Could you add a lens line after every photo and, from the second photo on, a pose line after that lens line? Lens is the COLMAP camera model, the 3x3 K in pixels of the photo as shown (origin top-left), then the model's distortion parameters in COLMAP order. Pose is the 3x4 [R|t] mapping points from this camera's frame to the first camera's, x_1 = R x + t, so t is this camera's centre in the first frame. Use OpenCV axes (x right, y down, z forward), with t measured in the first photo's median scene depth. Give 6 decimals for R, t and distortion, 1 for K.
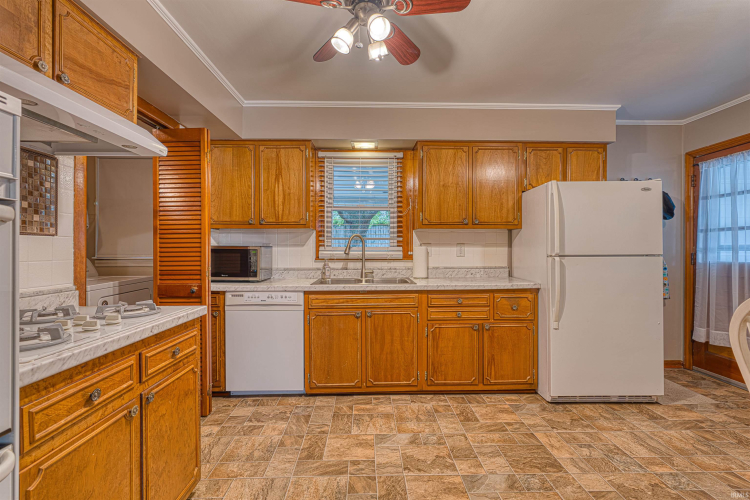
lens RADIAL K [[346.2, 0, 376.6], [0, 346.2, 246.6], [0, 0, 1]] dist [-0.009856, 0.003893]
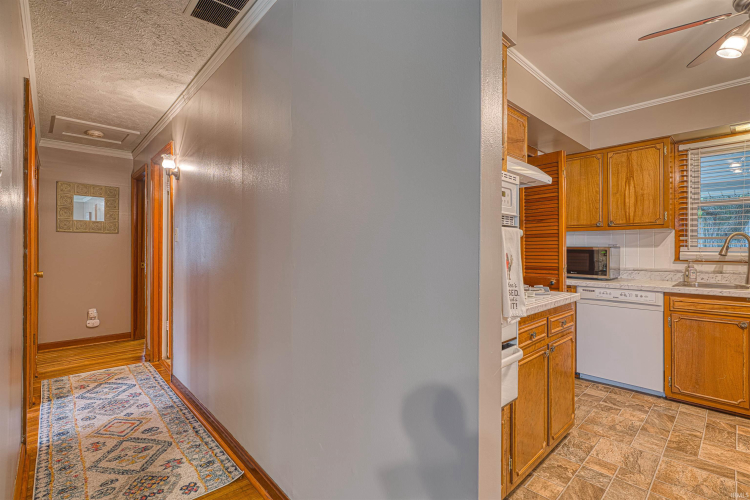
lens RADIAL K [[346.2, 0, 374.2], [0, 346.2, 248.4], [0, 0, 1]] dist [-0.009856, 0.003893]
pose [[0.661491, -0.000338, -0.749953, -0.018789], [0.005370, 0.999976, 0.004287, -0.005209], [0.749934, -0.006863, 0.661477, -0.267378]]
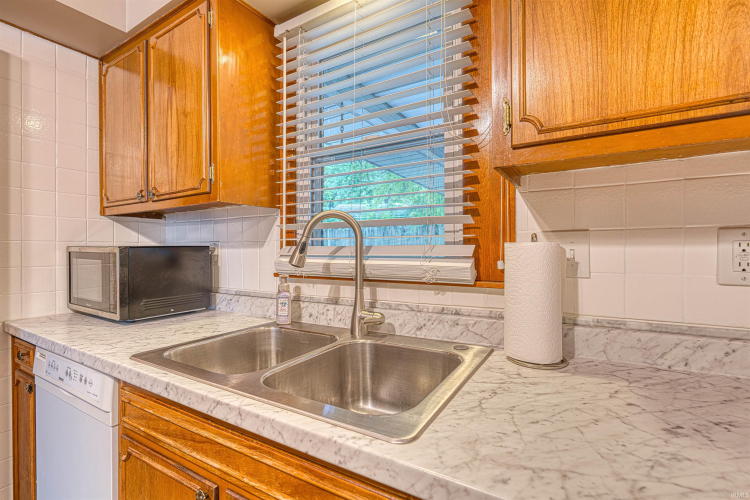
lens RADIAL K [[346.2, 0, 377.3], [0, 346.2, 249.0], [0, 0, 1]] dist [-0.009856, 0.003893]
pose [[0.835063, -0.005264, -0.550129, 0.203192], [0.003330, 0.999984, -0.004514, 0.007570], [0.550144, 0.001937, 0.835067, 0.832645]]
